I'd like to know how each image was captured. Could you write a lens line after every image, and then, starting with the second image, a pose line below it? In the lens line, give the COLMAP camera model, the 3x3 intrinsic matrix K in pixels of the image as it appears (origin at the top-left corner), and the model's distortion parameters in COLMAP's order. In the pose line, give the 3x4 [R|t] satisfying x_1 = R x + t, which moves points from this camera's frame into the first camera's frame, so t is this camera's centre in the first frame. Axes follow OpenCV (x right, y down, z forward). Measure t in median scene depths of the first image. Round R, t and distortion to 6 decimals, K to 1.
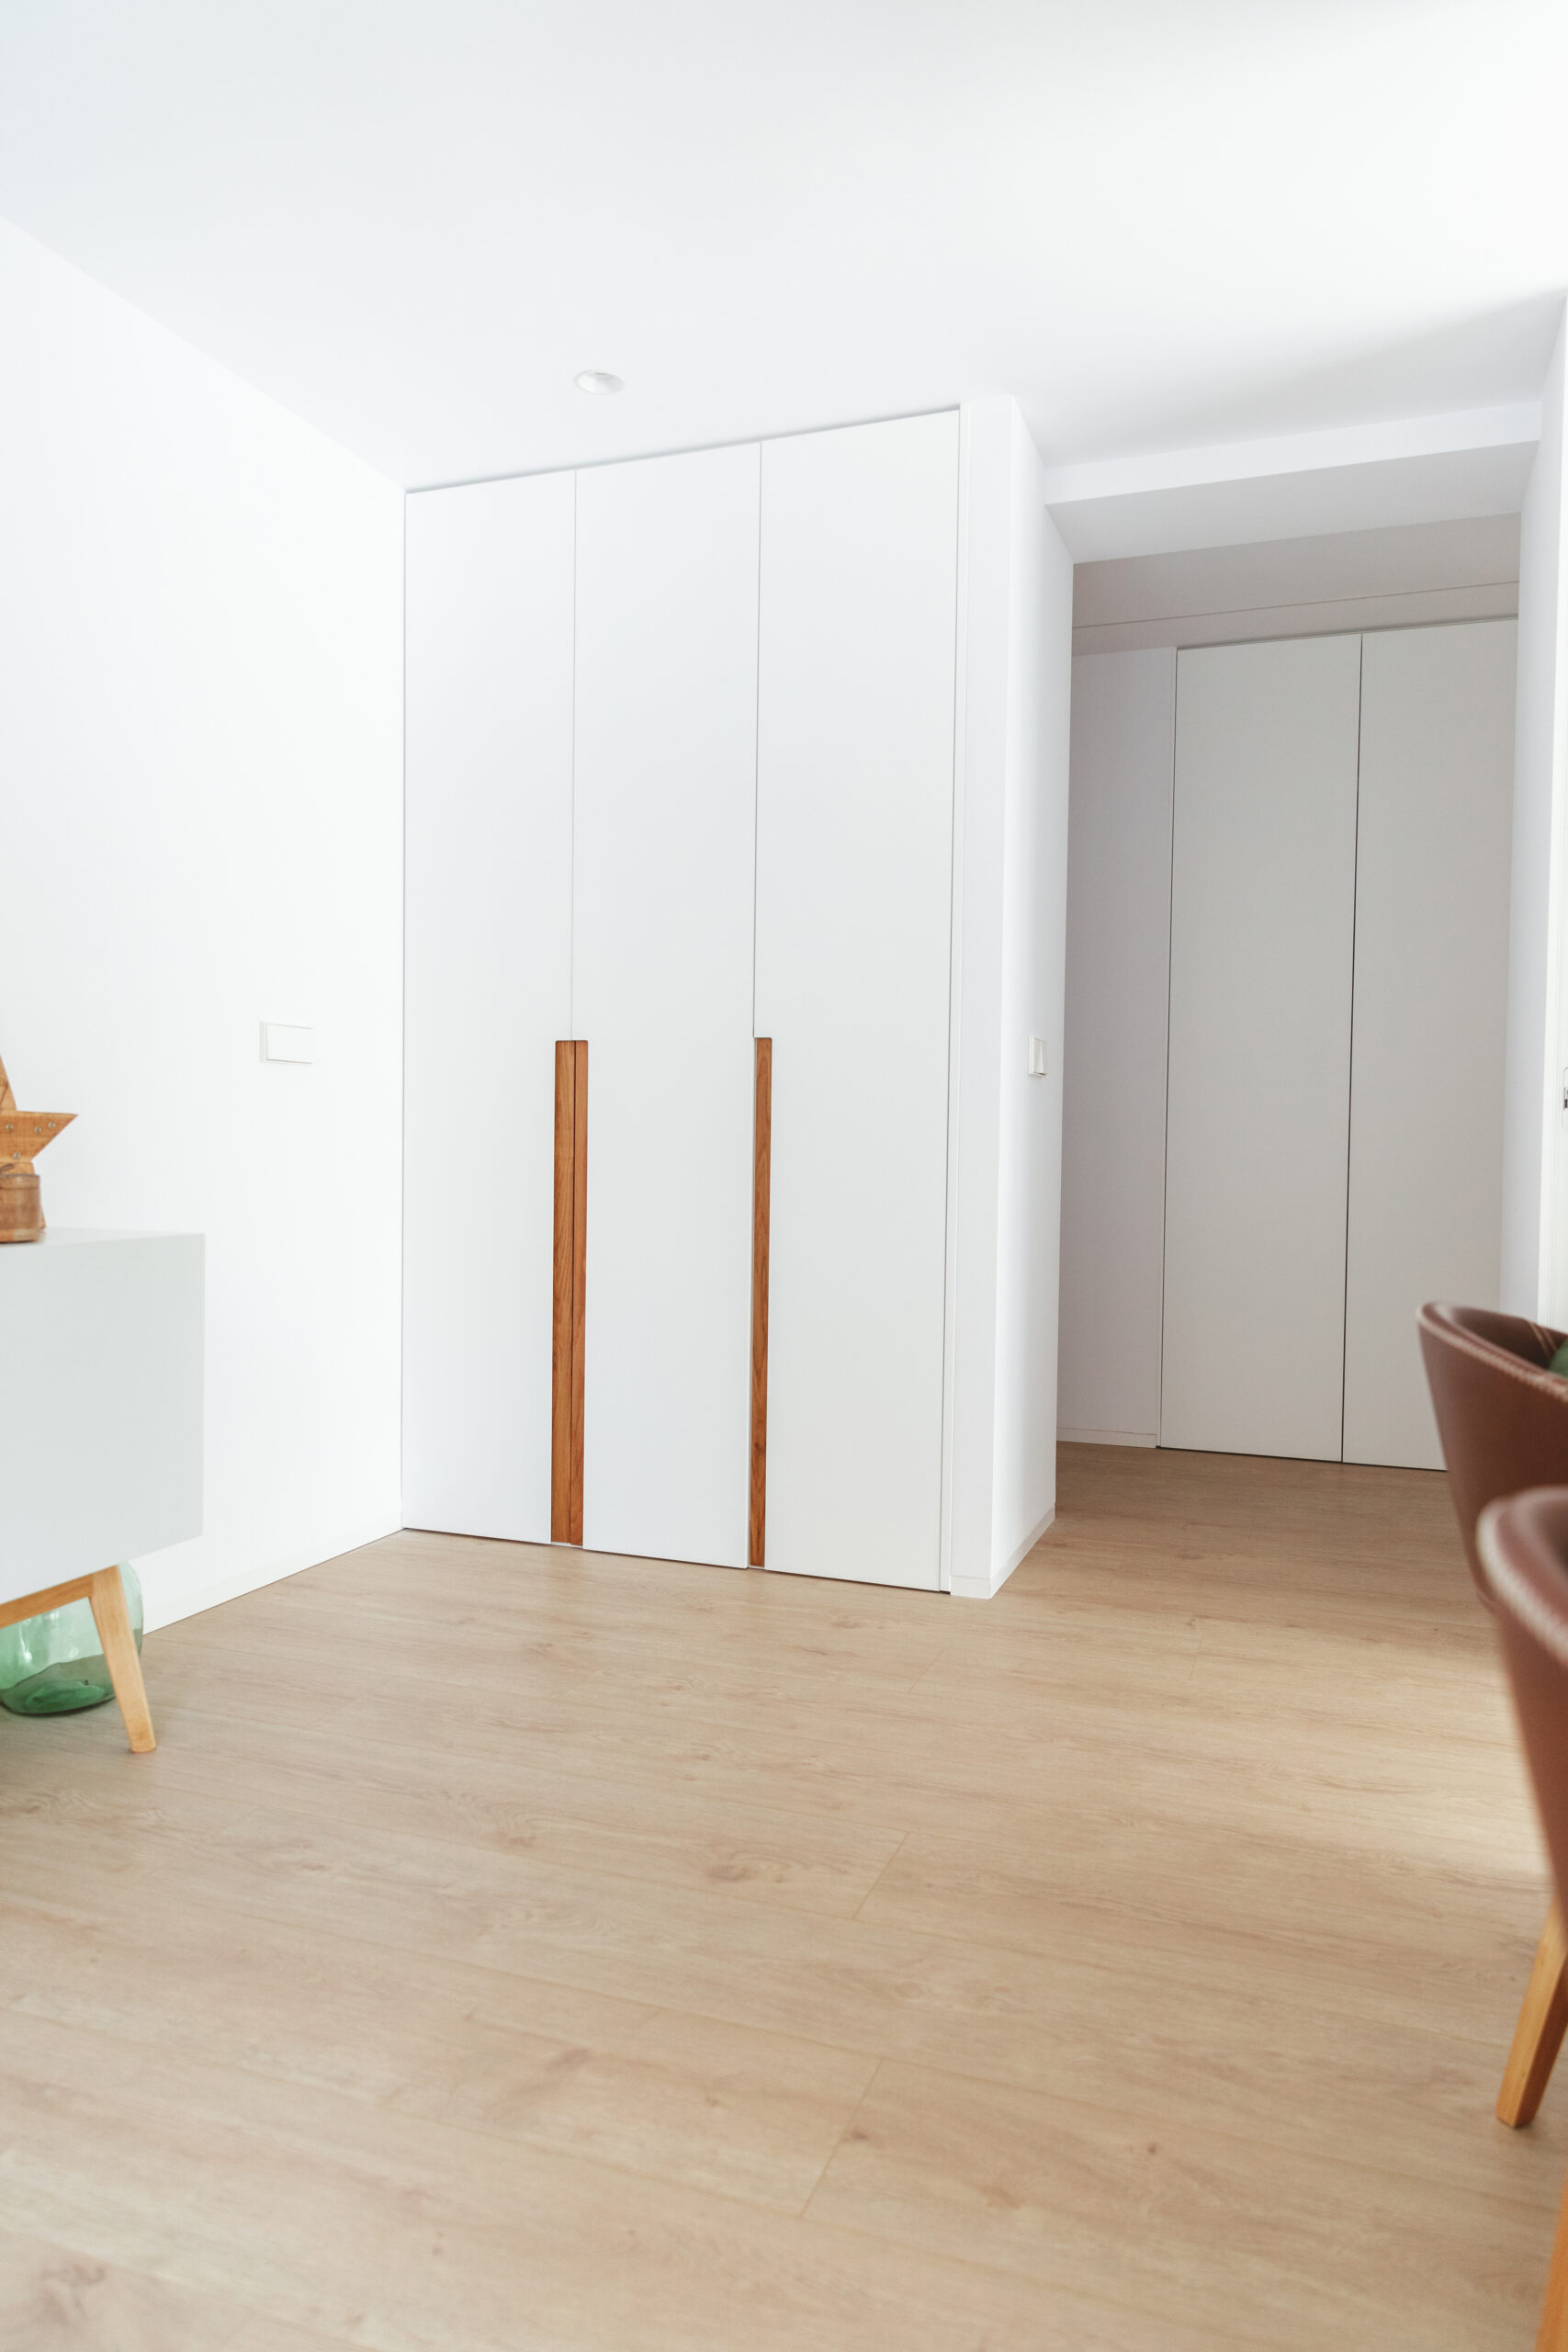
lens RADIAL K [[1582.2, 0, 784.0], [0, 1582.2, 1176.0], [0, 0, 1]] dist [0.014013, -0.002267]
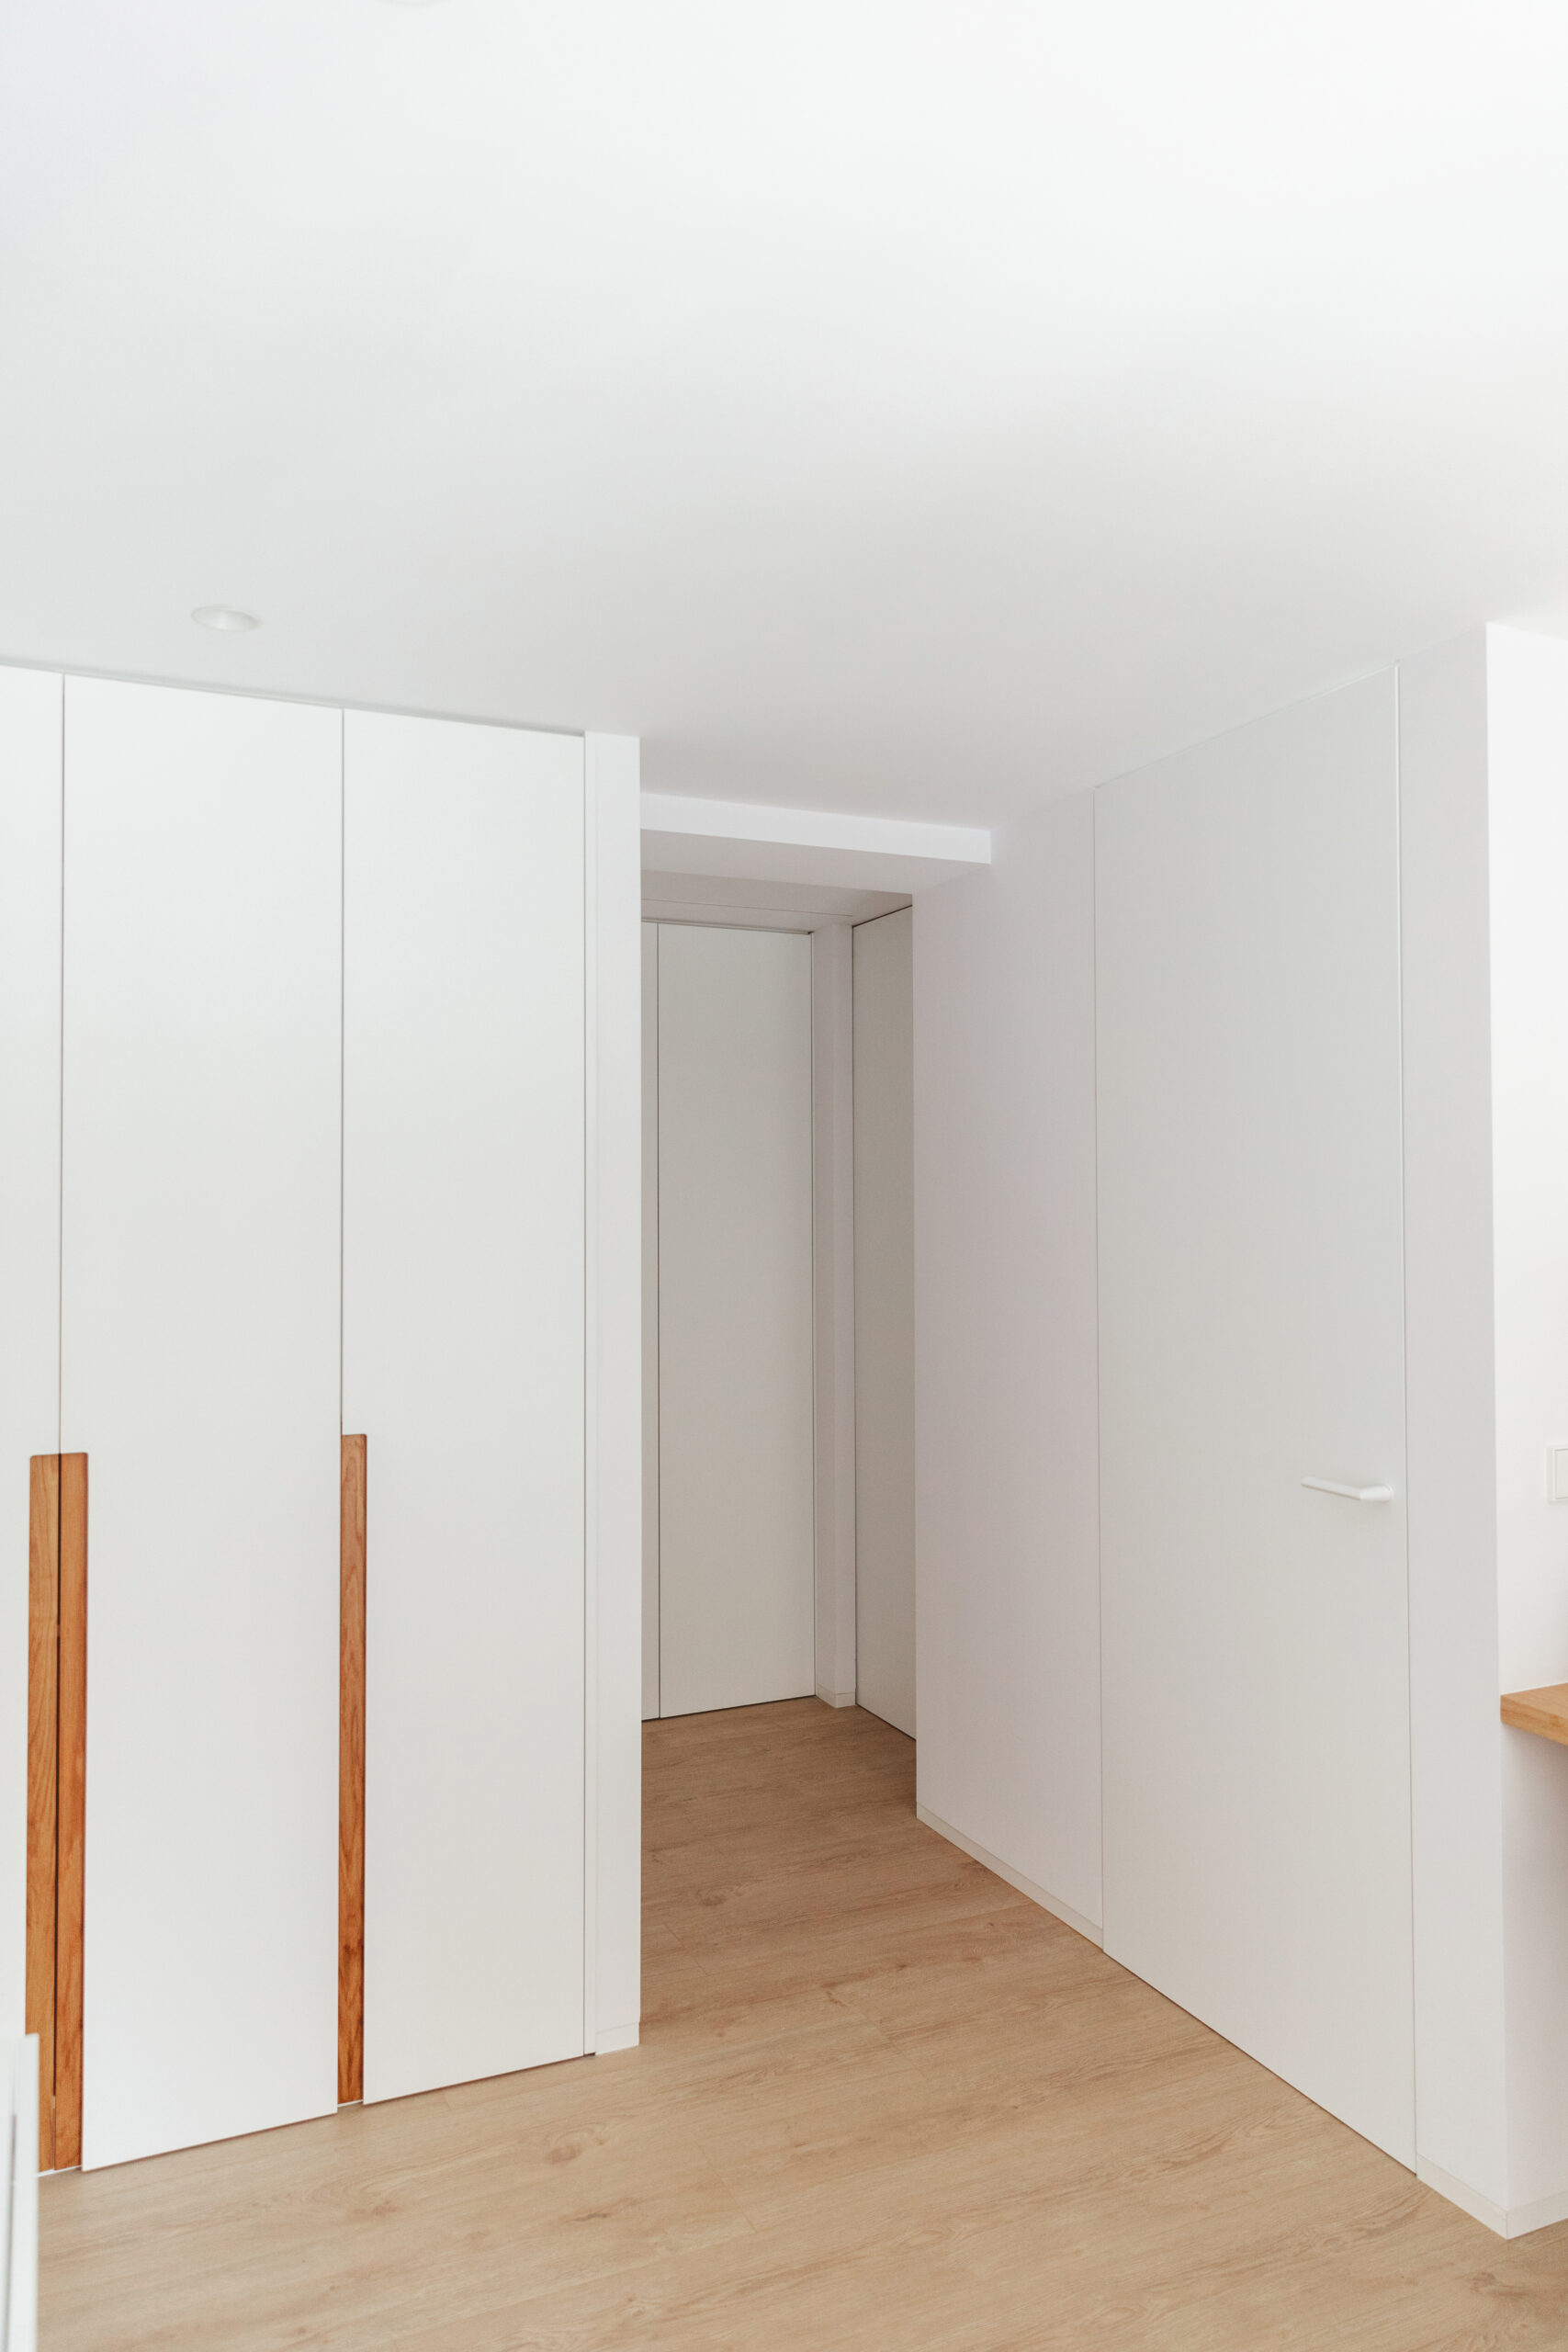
lens RADIAL K [[1582.2, 0, 784.0], [0, 1582.2, 1176.0], [0, 0, 1]] dist [0.014013, -0.002267]
pose [[0.713487, -0.001169, 0.700667, -0.448332], [0.034970, 0.998812, -0.033944, -0.194342], [-0.699795, 0.048721, 0.712680, 0.279589]]
